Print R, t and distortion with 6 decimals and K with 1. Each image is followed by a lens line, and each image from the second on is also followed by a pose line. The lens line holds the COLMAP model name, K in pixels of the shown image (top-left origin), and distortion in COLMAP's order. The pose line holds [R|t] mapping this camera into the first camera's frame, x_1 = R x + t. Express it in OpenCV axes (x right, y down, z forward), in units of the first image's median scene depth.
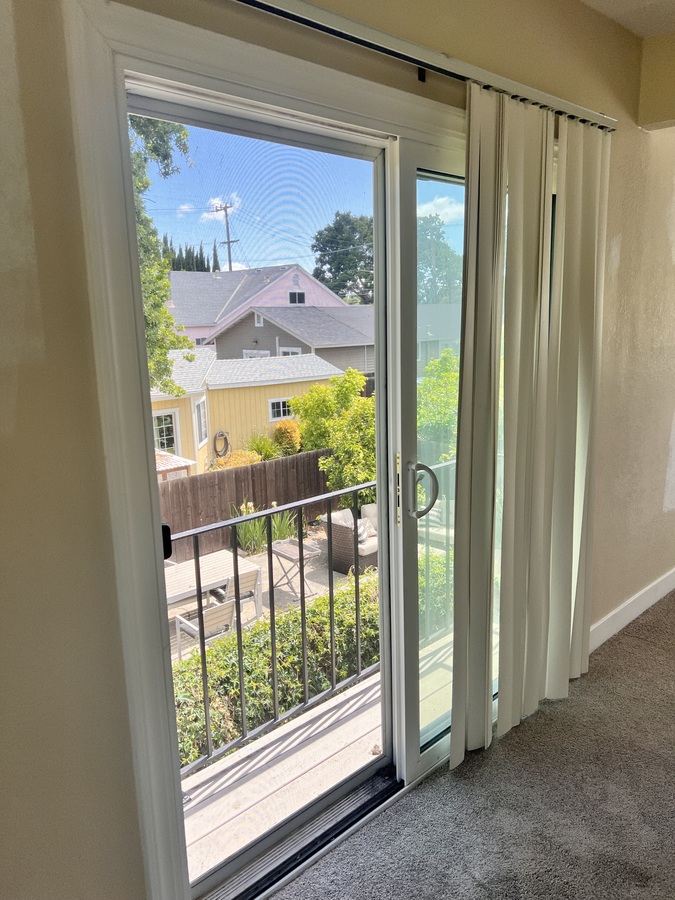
lens RADIAL K [[680.3, 0, 337.9], [0, 680.3, 451.7], [0, 0, 1]] dist [0.013783, -0.001719]
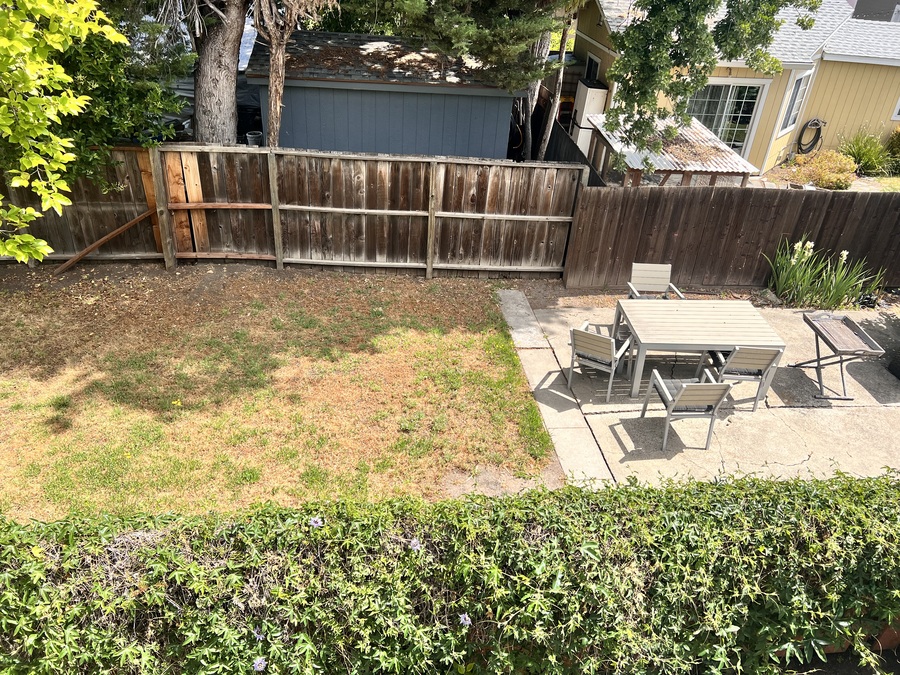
lens RADIAL K [[680.3, 0, 447.0], [0, 680.3, 335.1], [0, 0, 1]] dist [0.013783, -0.001719]
pose [[0.776851, 0.385808, -0.497649, -0.024178], [-0.199571, 0.900427, 0.386527, -0.042440], [0.597221, -0.200958, 0.776494, 0.140309]]
